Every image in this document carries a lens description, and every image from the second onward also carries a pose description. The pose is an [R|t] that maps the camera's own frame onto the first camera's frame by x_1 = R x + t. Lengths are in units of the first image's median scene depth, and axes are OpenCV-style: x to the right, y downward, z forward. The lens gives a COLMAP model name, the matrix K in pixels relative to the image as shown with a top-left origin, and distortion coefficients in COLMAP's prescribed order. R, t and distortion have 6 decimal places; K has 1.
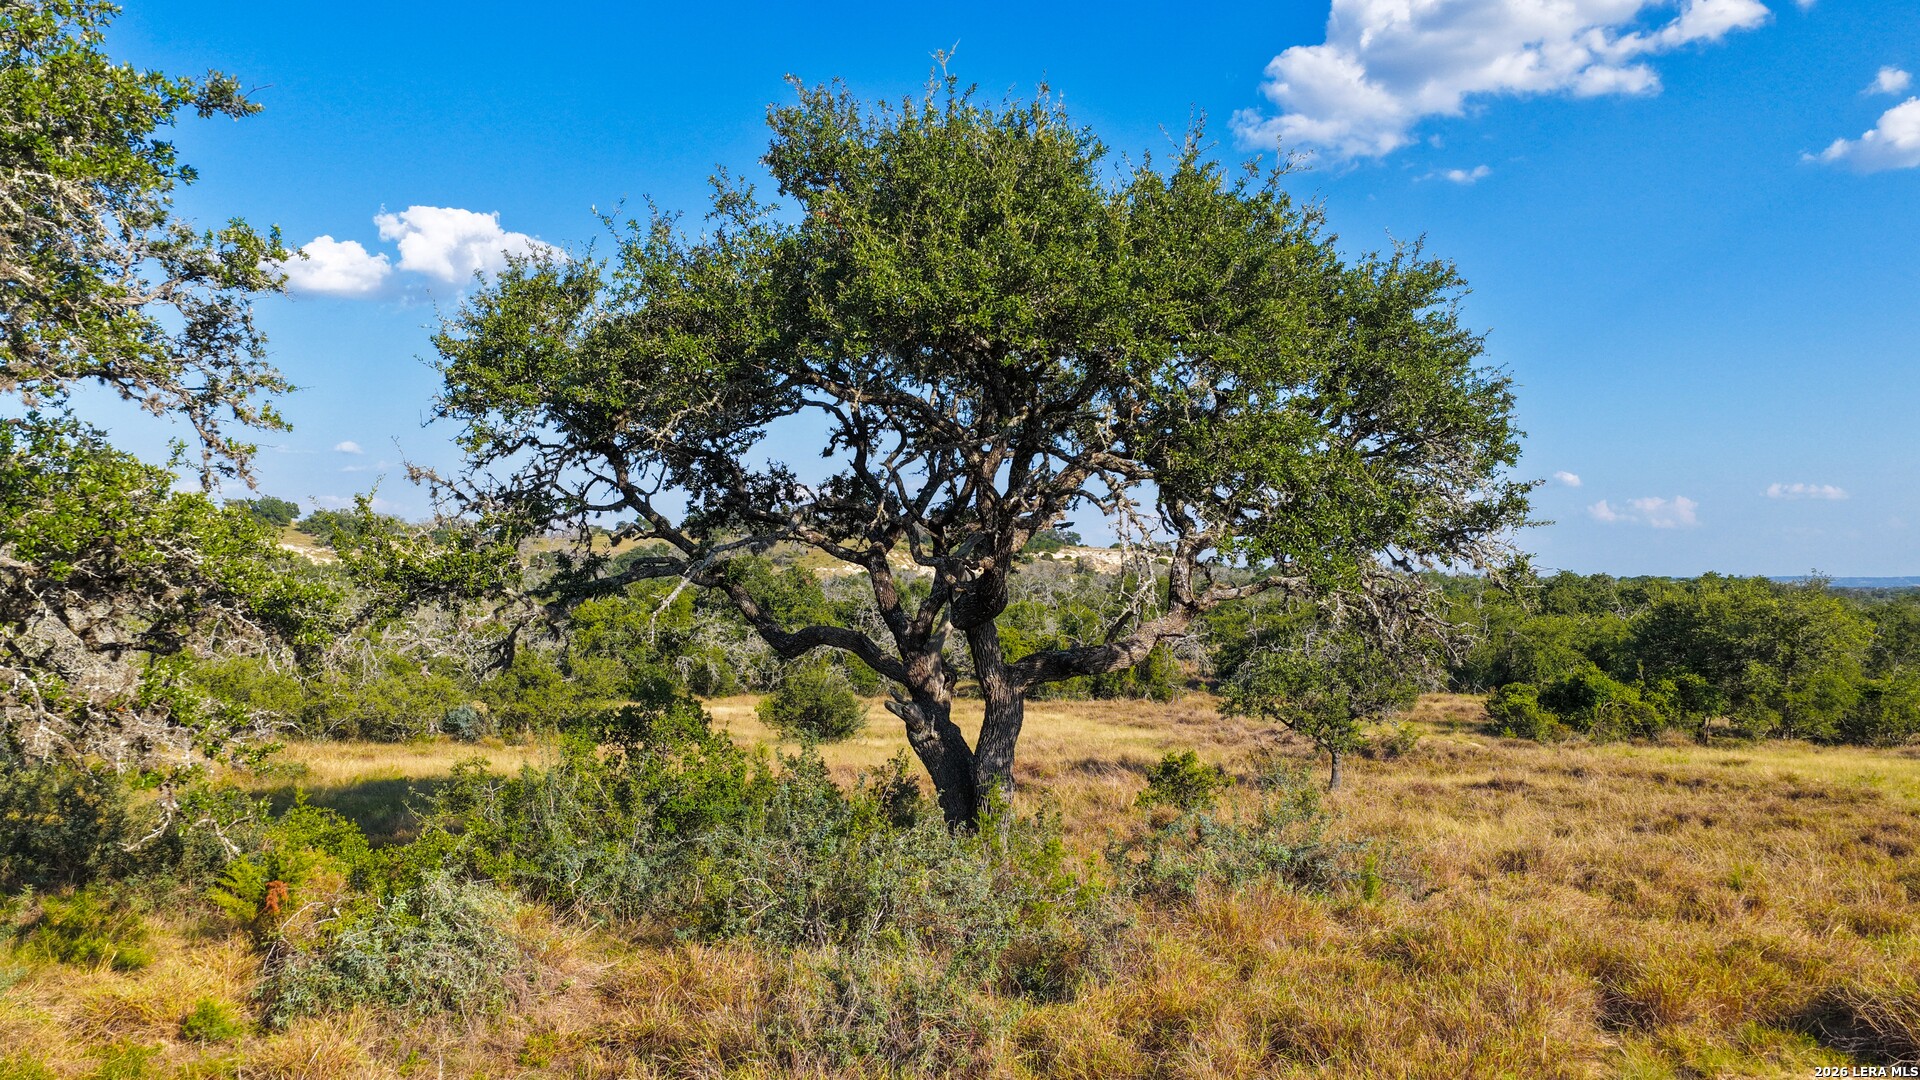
lens RADIAL K [[1567.2, 0, 958.2], [0, 1567.2, 530.5], [0, 0, 1]] dist [0.000488, 0.021404]
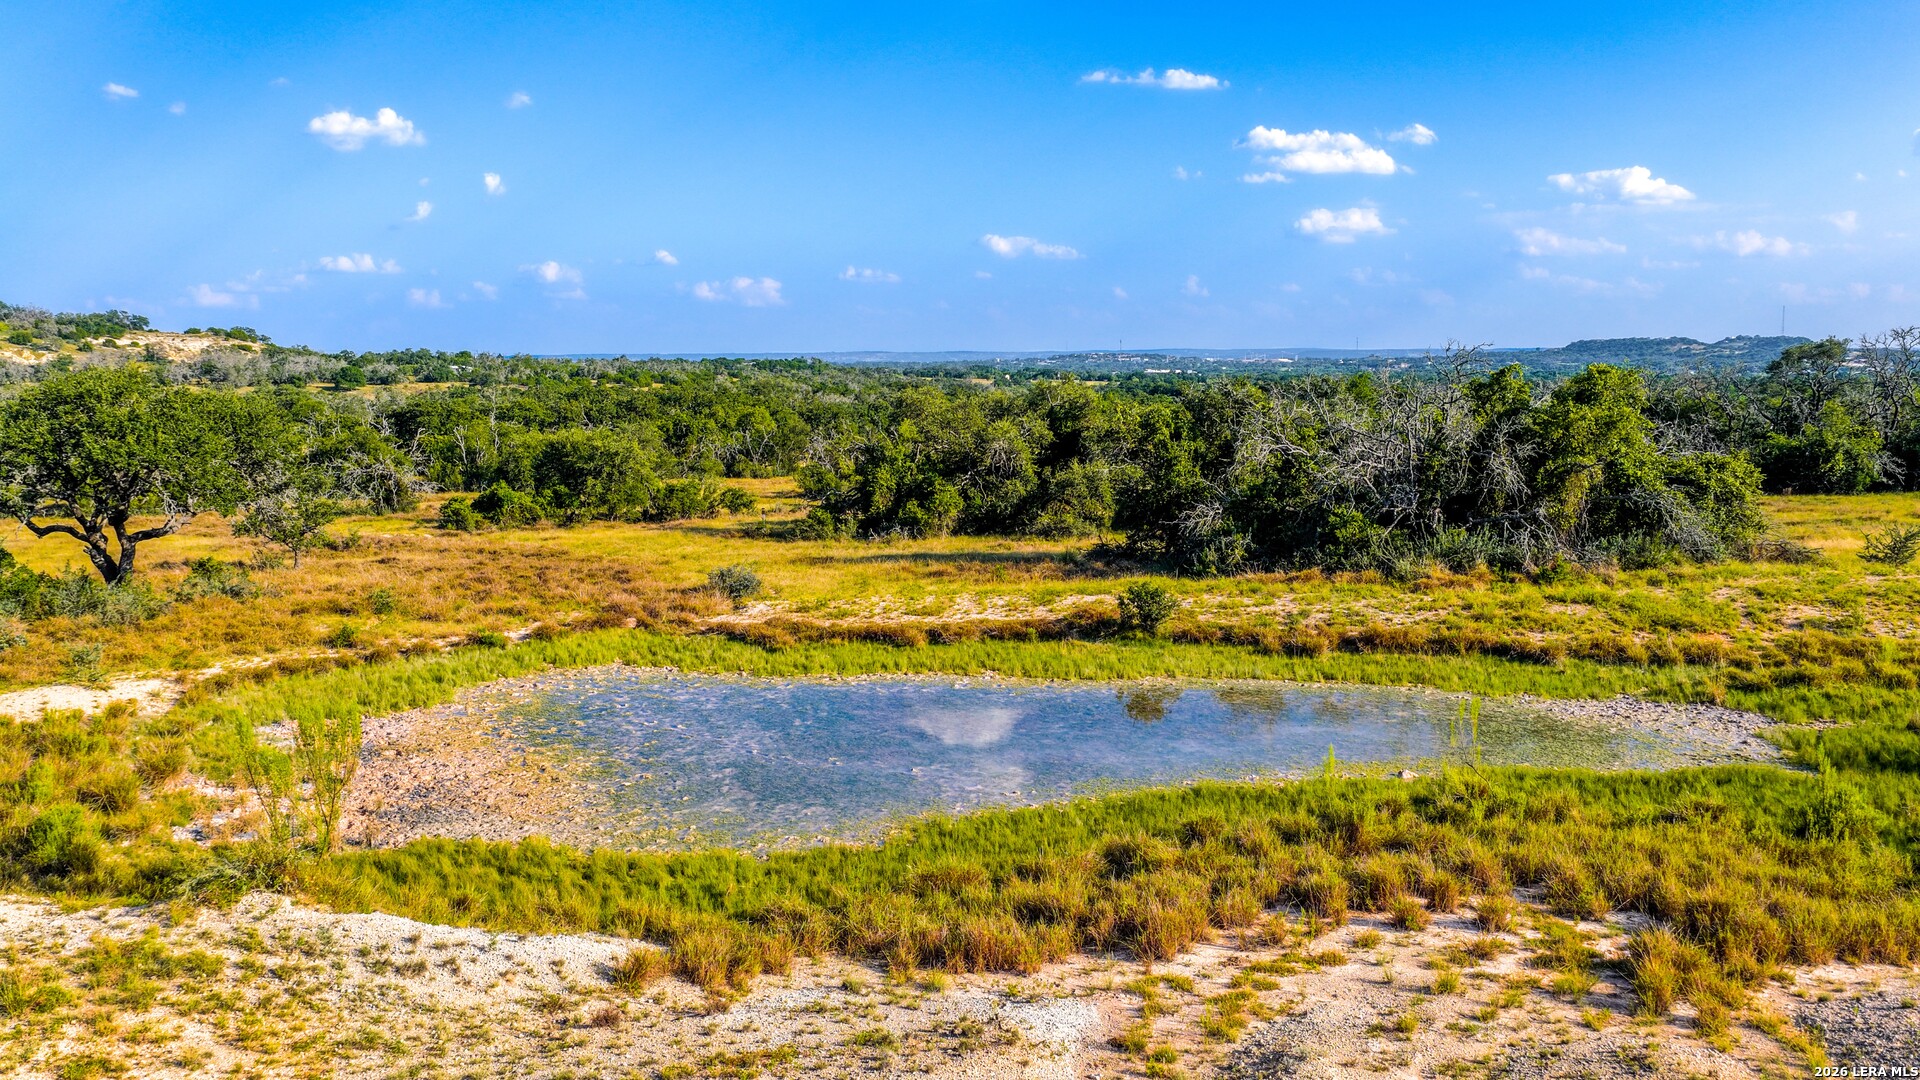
lens RADIAL K [[1543.6, 0, 957.2], [0, 1543.6, 601.7], [0, 0, 1]] dist [-0.001868, 0.005294]
pose [[0.850594, -0.083851, 0.519095, -0.046129], [-0.014695, 0.983027, 0.182872, -0.100167], [-0.525618, -0.163178, 0.834924, -0.662428]]
